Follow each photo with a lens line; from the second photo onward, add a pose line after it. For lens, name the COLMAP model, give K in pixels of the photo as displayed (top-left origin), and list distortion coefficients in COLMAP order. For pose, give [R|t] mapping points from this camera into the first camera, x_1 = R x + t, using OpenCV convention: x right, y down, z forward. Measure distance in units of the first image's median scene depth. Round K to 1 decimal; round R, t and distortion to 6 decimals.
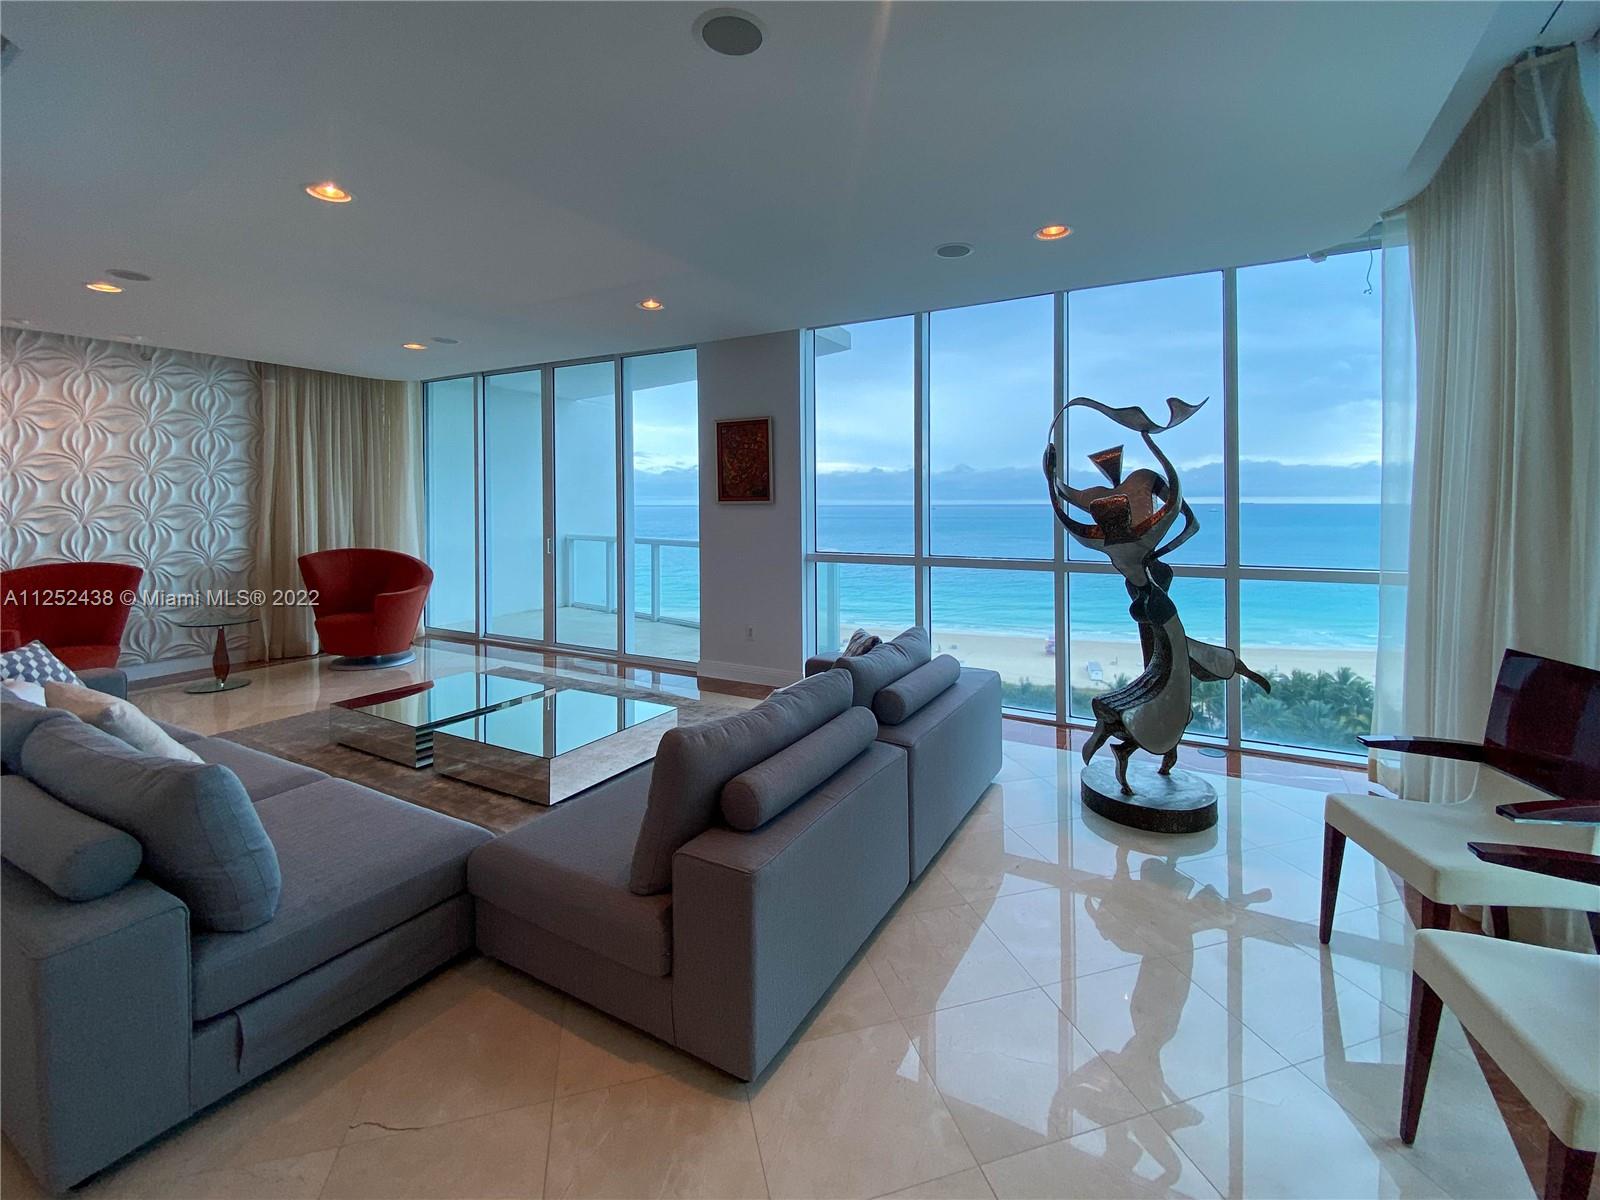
lens RADIAL K [[696.9, 0, 840.1], [0, 696.9, 499.0], [0, 0, 1]] dist [-0.000461, -0.000078]
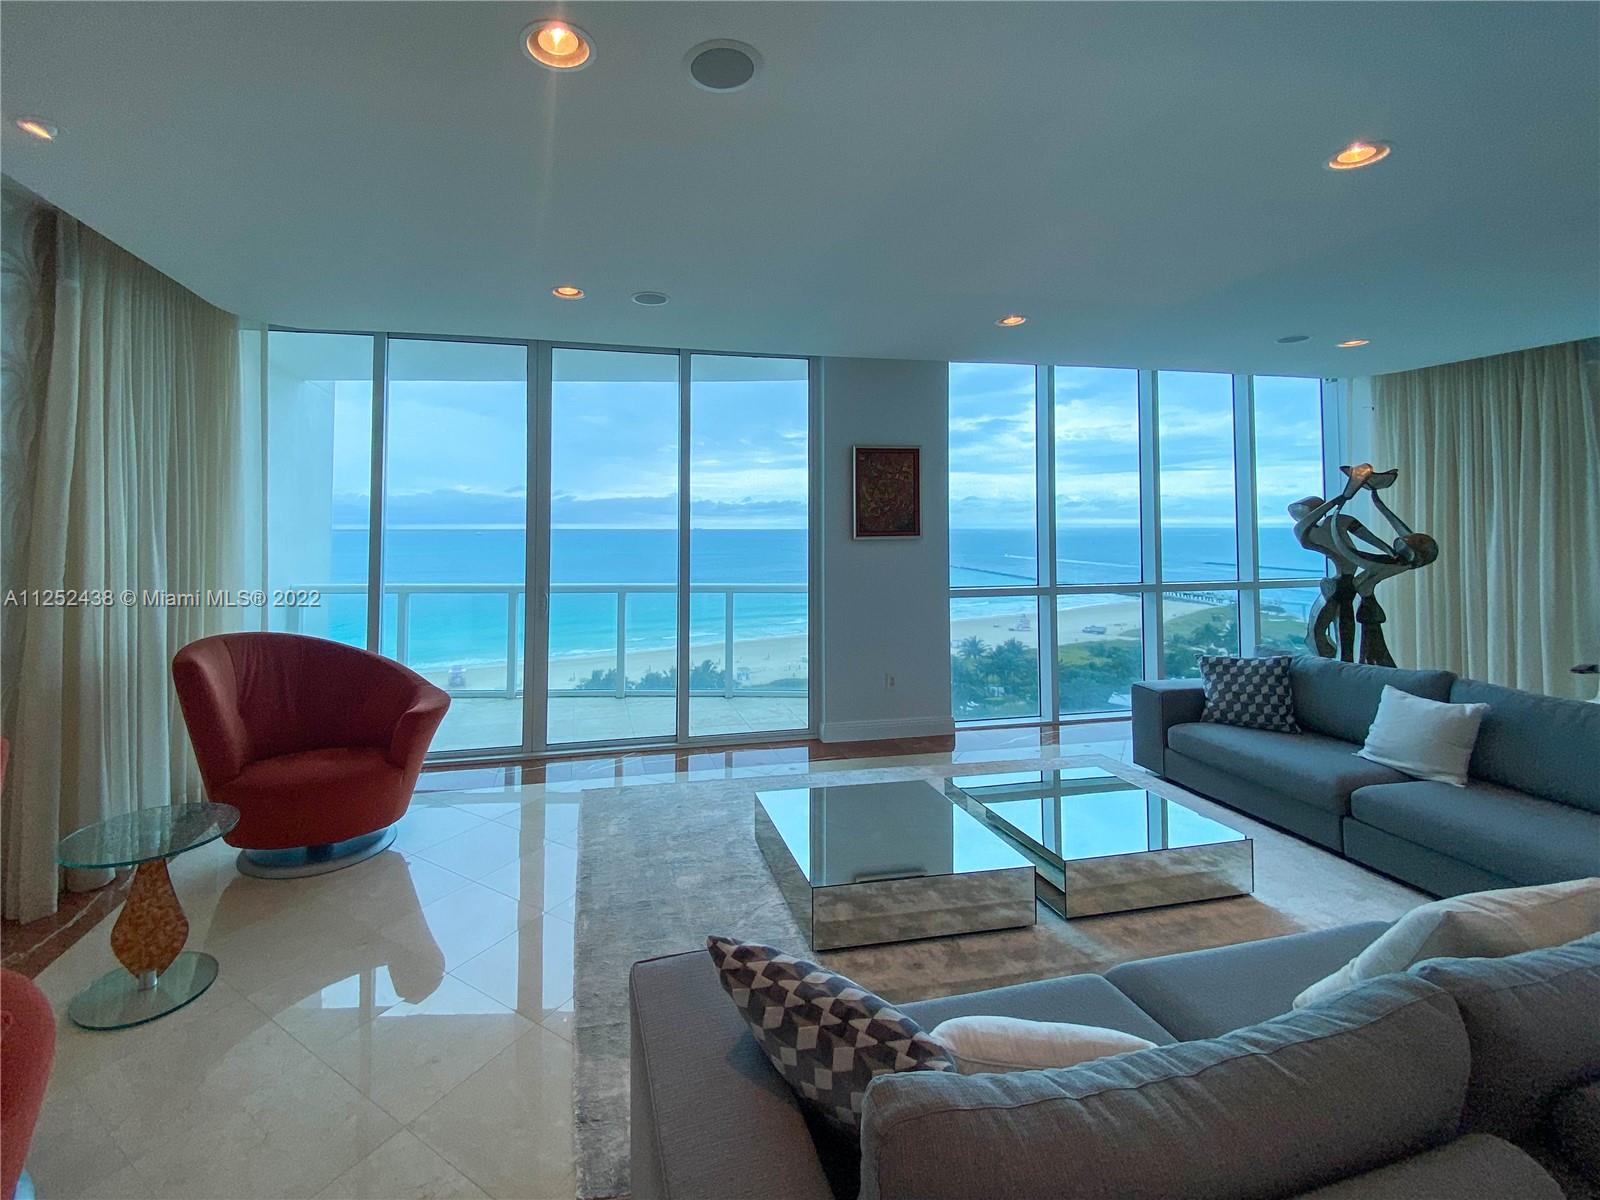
lens RADIAL K [[687.0, 0, 798.3], [0, 687.0, 531.0], [0, 0, 1]] dist [0.000369, -0.000018]
pose [[0.761462, -0.000875, 0.648209, -0.741291], [0.003167, 0.999992, -0.002370, -0.002614], [-0.648202, 0.003858, 0.761459, 0.365309]]
